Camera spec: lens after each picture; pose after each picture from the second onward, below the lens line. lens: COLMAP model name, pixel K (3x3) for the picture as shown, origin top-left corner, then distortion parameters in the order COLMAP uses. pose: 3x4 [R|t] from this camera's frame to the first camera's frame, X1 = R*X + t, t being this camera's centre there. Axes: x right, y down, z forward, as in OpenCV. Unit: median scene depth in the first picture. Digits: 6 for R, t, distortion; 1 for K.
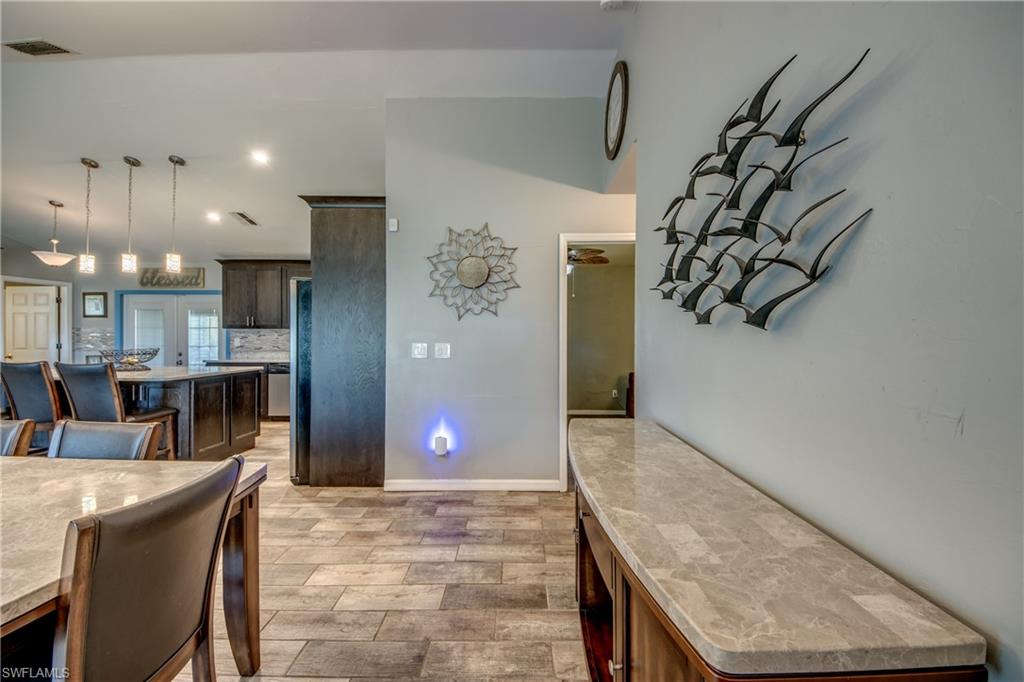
lens RADIAL K [[387.8, 0, 516.1], [0, 387.8, 337.8], [0, 0, 1]] dist [0.019118, -0.013603]
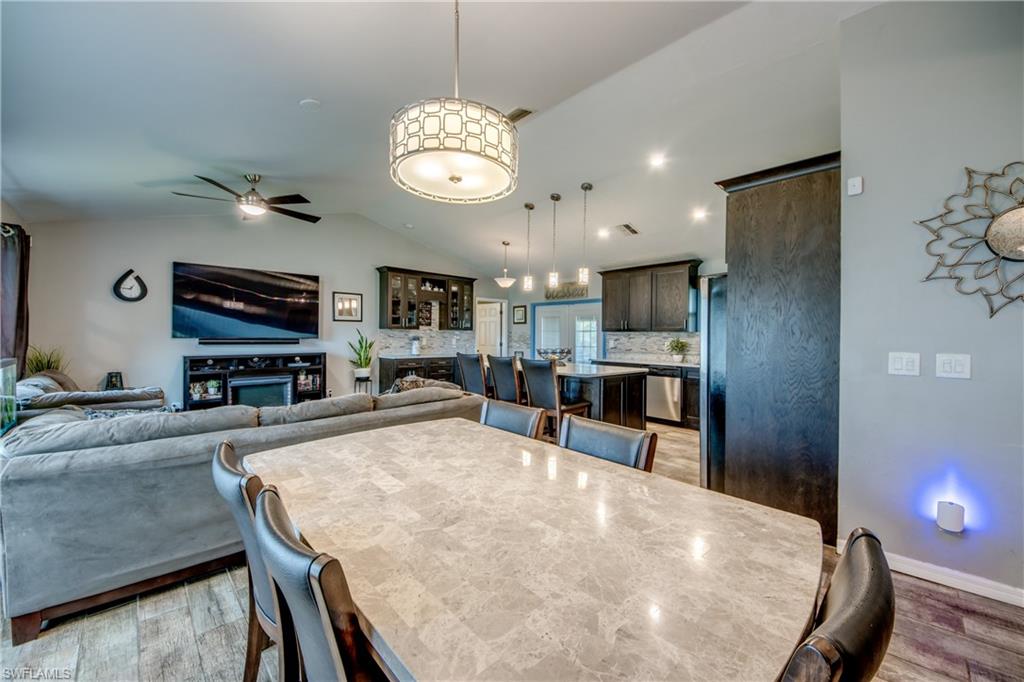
lens RADIAL K [[387.8, 0, 513.0], [0, 387.8, 335.7], [0, 0, 1]] dist [0.019118, -0.013603]
pose [[0.699775, 0.004359, -0.714350, -0.192894], [-0.013489, 0.999884, -0.007113, -0.000490], [0.714236, 0.014613, 0.699753, 0.039943]]
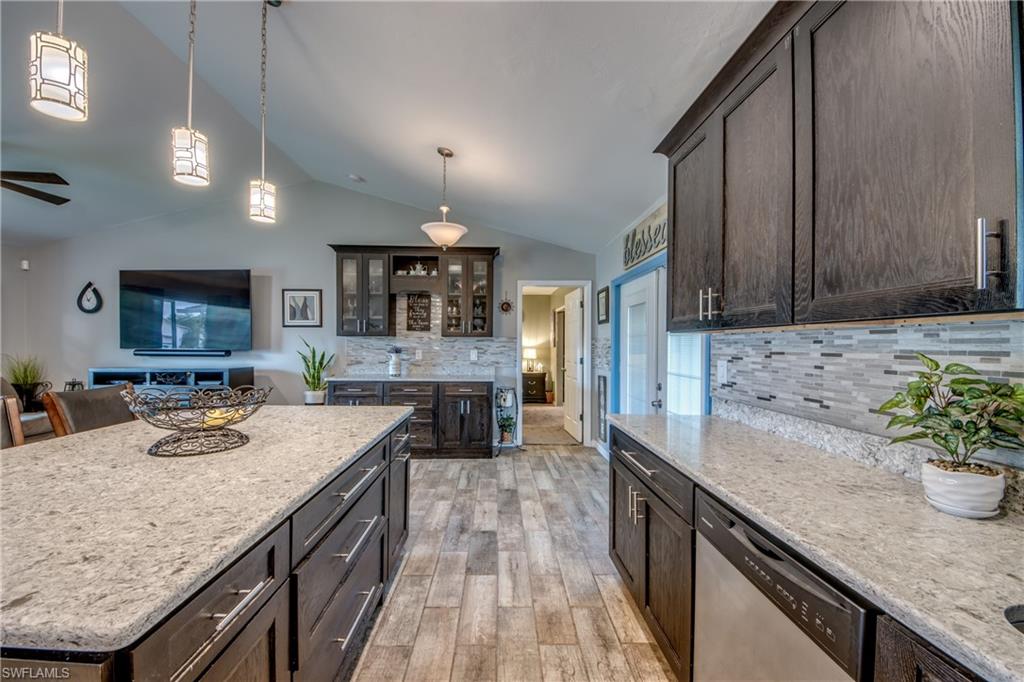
lens RADIAL K [[387.8, 0, 501.5], [0, 387.8, 346.9], [0, 0, 1]] dist [0.019118, -0.013603]
pose [[0.025243, 0.006502, -0.999660, -0.602199], [-0.012692, 0.999900, 0.006183, -0.016220], [0.999601, 0.012532, 0.025323, 1.276322]]
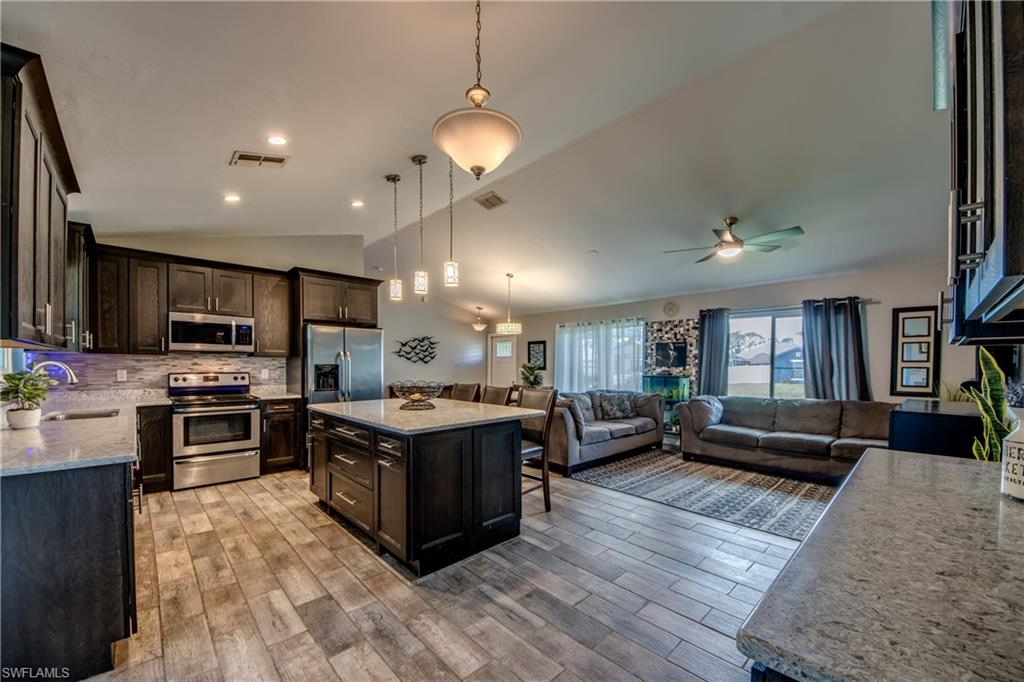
lens RADIAL K [[387.8, 0, 508.8], [0, 387.8, 365.3], [0, 0, 1]] dist [0.019118, -0.013603]
pose [[-0.689530, -0.010634, 0.724179, -1.732610], [-0.002747, 0.999923, 0.012068, -0.021309], [-0.724252, 0.006332, -0.689506, 1.440709]]
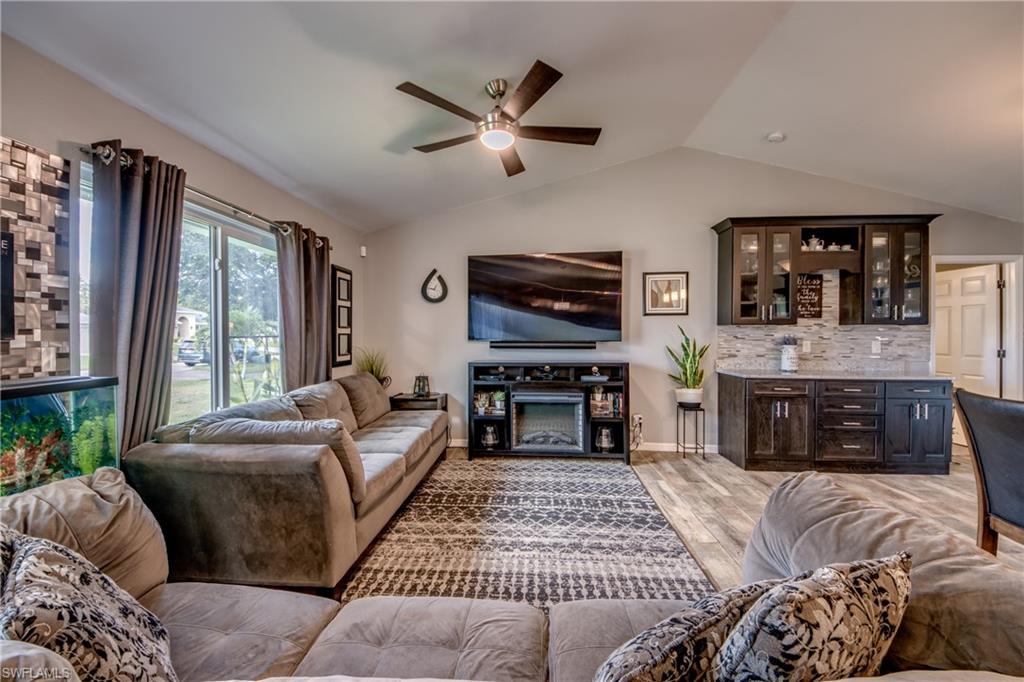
lens RADIAL K [[387.8, 0, 508.3], [0, 387.8, 337.0], [0, 0, 1]] dist [0.019118, -0.013603]
pose [[-0.066185, 0.007069, -0.997782, -0.744453], [-0.008837, 0.999932, 0.007670, -0.007231], [0.997768, 0.009325, -0.066118, 0.323367]]
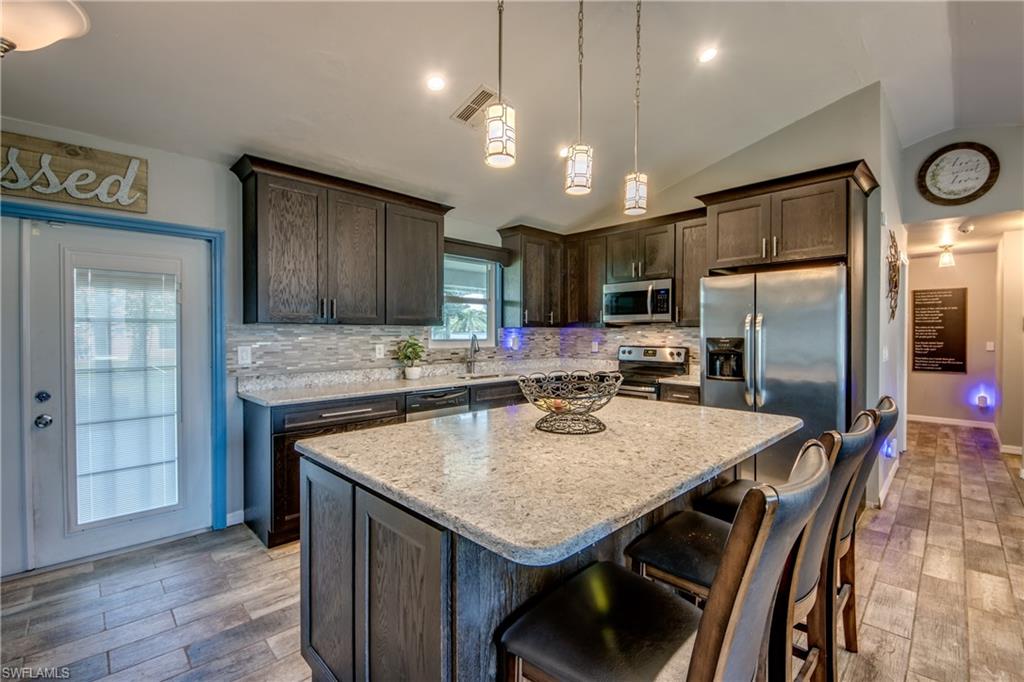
lens RADIAL K [[460.6, 0, 510.7], [0, 460.6, 339.4], [0, 0, 1]] dist [0.010230, -0.009614]
pose [[0.697119, -0.011330, 0.716866, -1.400478], [0.005142, 0.999928, 0.010804, -0.015530], [-0.716937, -0.003846, 0.697127, 0.706062]]
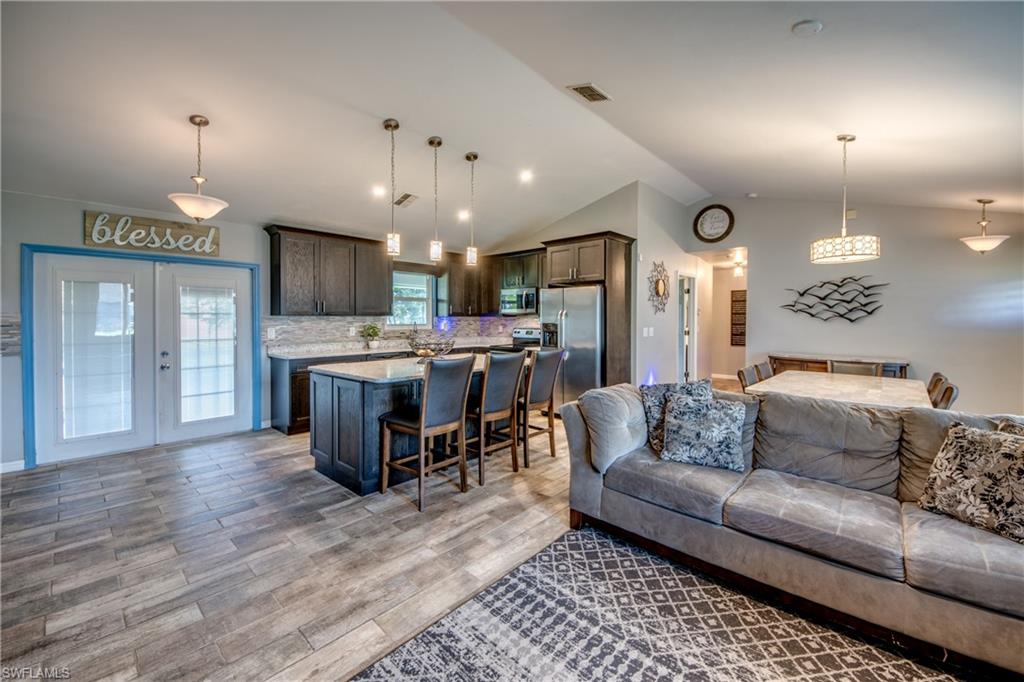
lens RADIAL K [[410.2, 0, 517.6], [0, 410.2, 321.8], [0, 0, 1]] dist [0.003046, -0.000990]
pose [[0.661853, -0.006902, 0.749602, -1.594887], [0.004503, 0.999976, 0.005231, -0.019993], [-0.749620, -0.000086, 0.661868, 0.188816]]
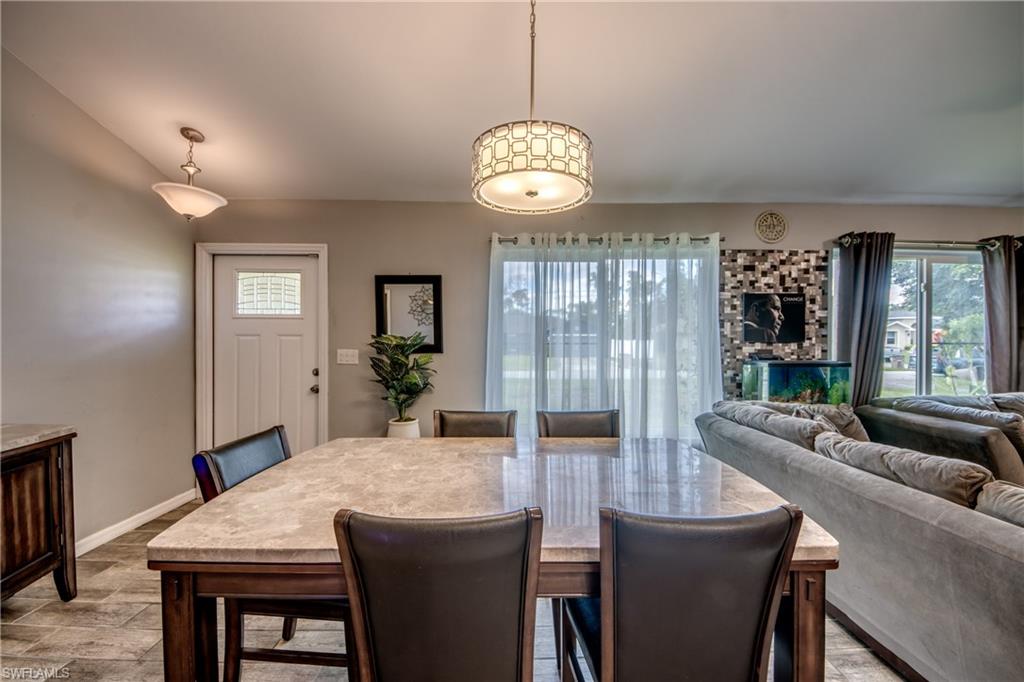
lens RADIAL K [[387.8, 0, 514.9], [0, 387.8, 341.0], [0, 0, 1]] dist [0.019118, -0.013603]
pose [[-0.999937, -0.006784, -0.008907, -0.469578], [-0.006917, 0.999863, 0.015046, -0.008740], [0.008803, 0.015107, -0.999847, 0.635268]]
